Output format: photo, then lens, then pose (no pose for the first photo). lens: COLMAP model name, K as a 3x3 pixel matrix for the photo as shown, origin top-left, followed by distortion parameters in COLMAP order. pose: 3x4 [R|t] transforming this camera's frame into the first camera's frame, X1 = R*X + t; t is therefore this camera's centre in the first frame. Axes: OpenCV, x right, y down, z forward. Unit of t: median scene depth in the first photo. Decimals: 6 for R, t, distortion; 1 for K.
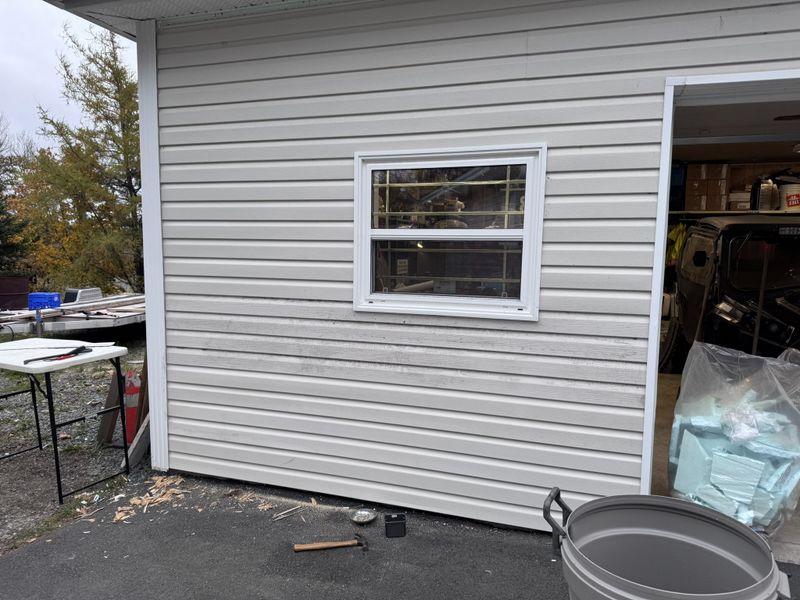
lens RADIAL K [[564.6, 0, 399.0], [0, 564.6, 310.1], [0, 0, 1]] dist [-0.001105, -0.002013]
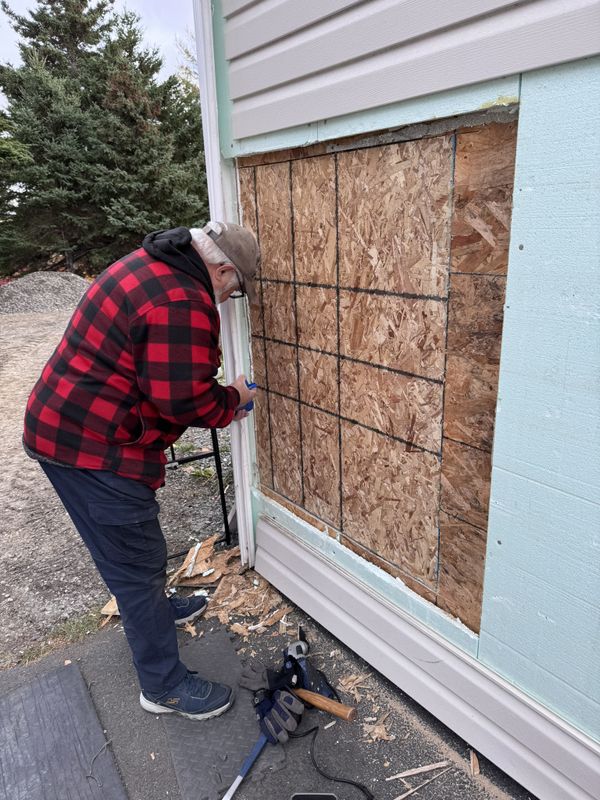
lens RADIAL K [[564.6, 0, 299.1], [0, 564.6, 395.7], [0, 0, 1]] dist [-0.001105, -0.002013]
pose [[0.827031, 0.131270, -0.546615, -0.023475], [-0.013566, 0.976731, 0.214038, -0.018471], [0.561993, -0.169601, 0.809567, 0.242027]]
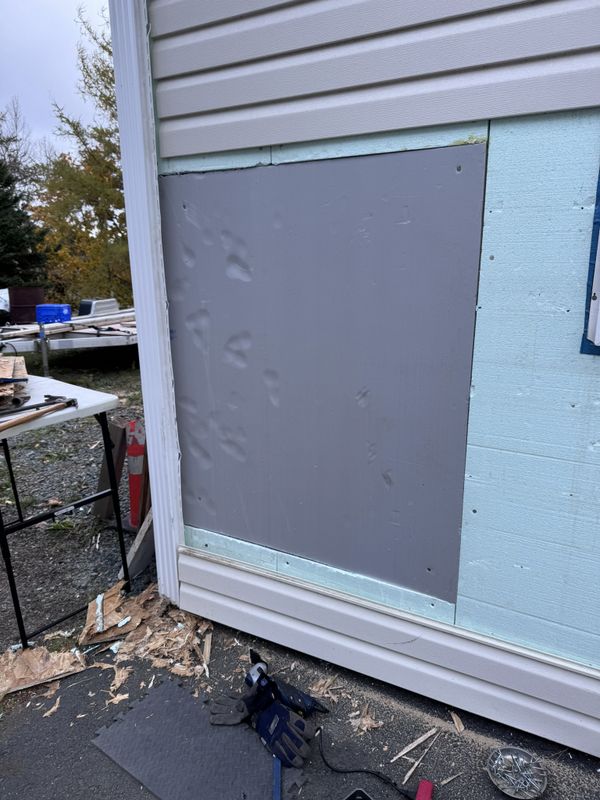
lens RADIAL K [[567.3, 0, 300.0], [0, 567.3, 400.0], [0, 0, 1]] dist [0.003872, 0.000570]
pose [[0.980416, 0.031253, -0.194442, -0.080289], [-0.004559, 0.990665, 0.136245, -0.005882], [0.196884, -0.132690, 0.971406, 0.207707]]
